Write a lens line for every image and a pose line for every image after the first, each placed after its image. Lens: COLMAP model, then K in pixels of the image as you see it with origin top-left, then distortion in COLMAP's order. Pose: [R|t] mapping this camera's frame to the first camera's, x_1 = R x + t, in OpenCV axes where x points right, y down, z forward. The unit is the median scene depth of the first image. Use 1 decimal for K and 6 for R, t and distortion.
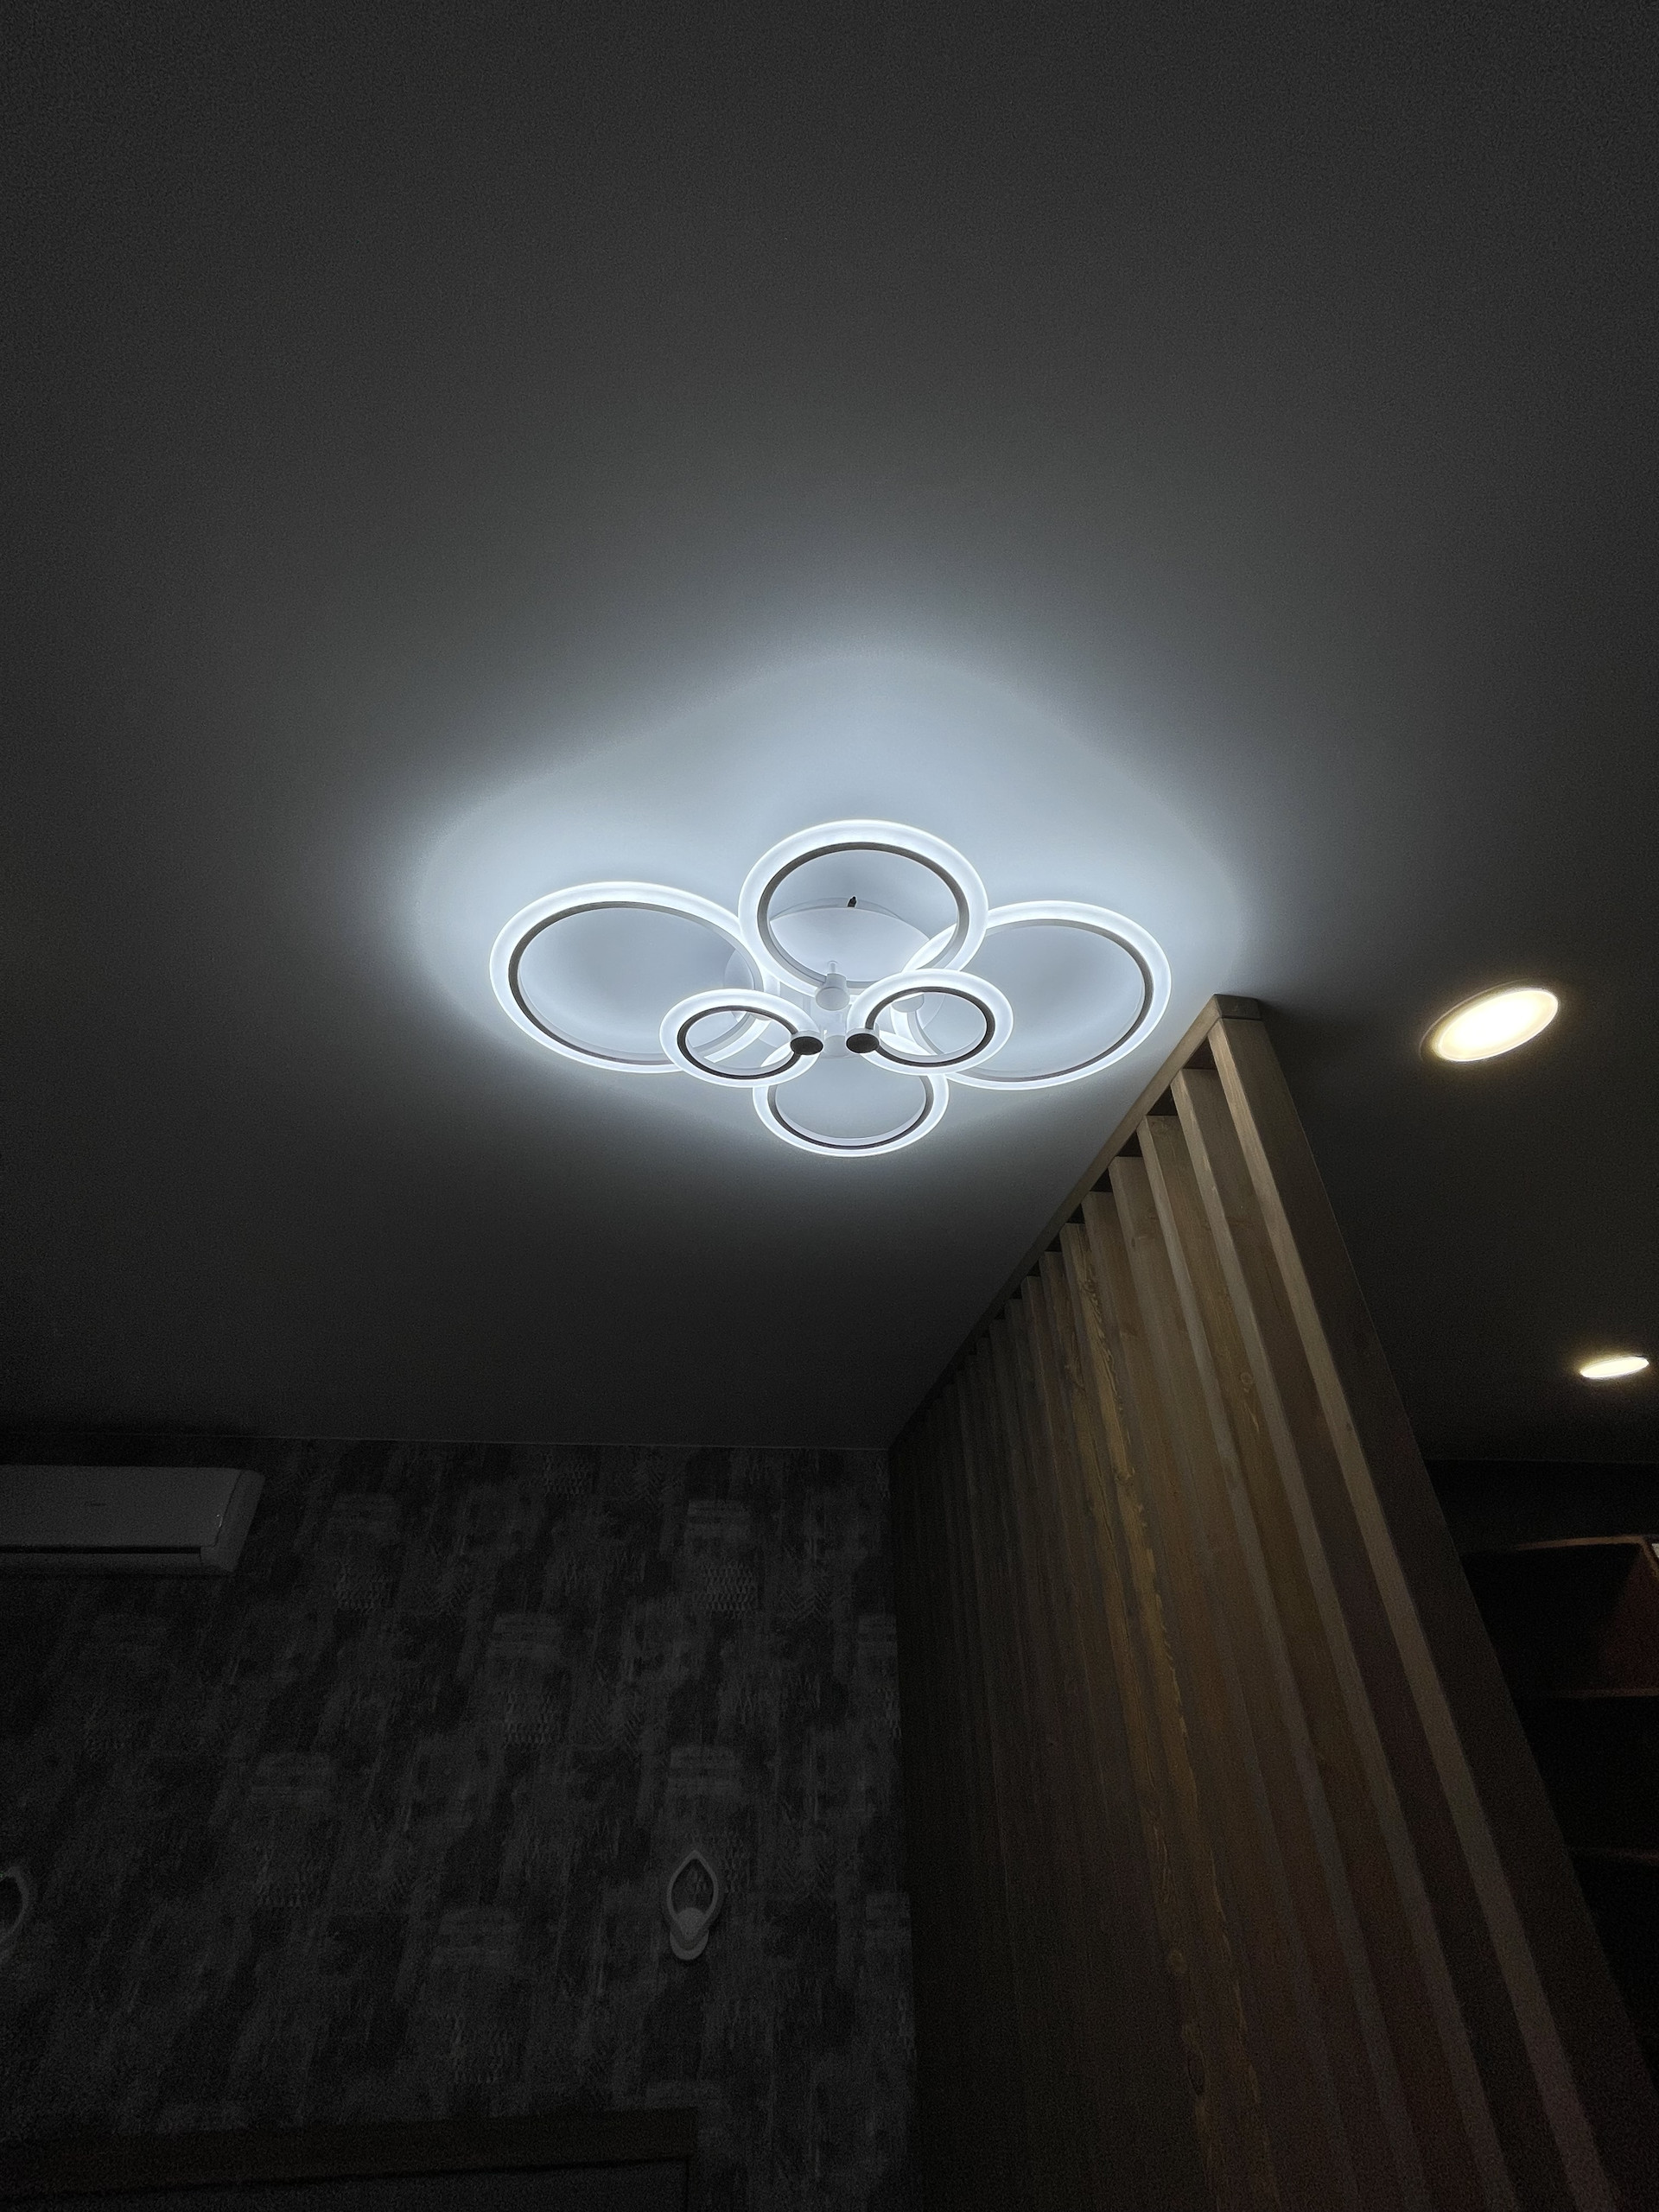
lens RADIAL K [[895.0, 0, 827.2], [0, 895.0, 1092.9], [0, 0, 1]] dist [-0.003265, 0.000093]
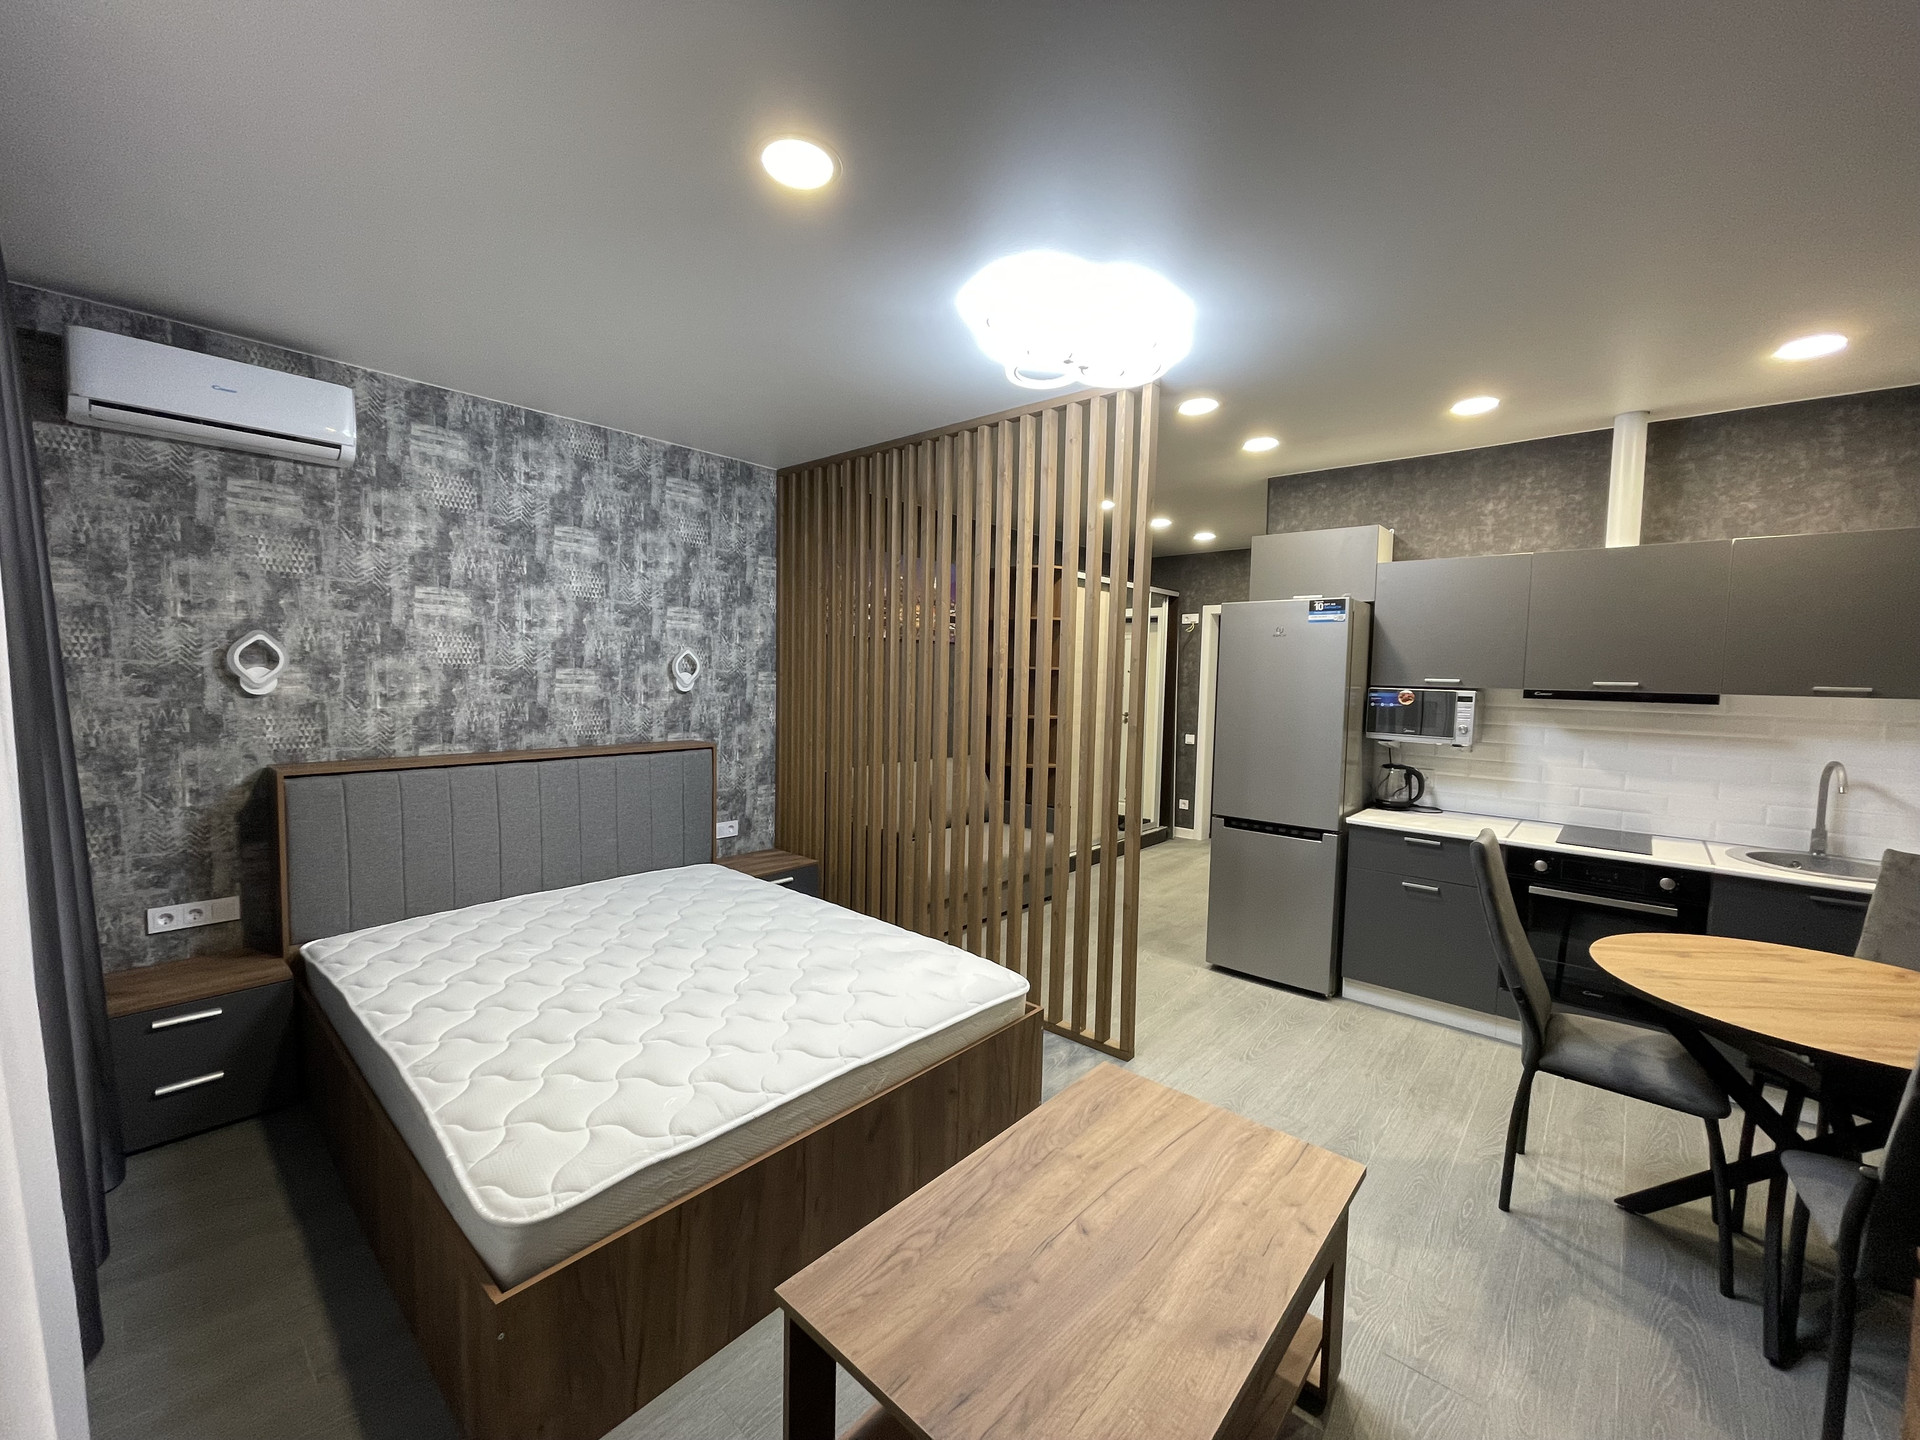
lens RADIAL K [[771.9, 0, 960.0], [0, 771.9, 720.0], [0, 0, 1]] dist [-0.001005, 0.000101]
pose [[0.752978, -0.014972, 0.657875, -0.752010], [-0.408516, 0.773129, 0.485166, -0.088299], [-0.515886, -0.634072, 0.576033, -0.347655]]
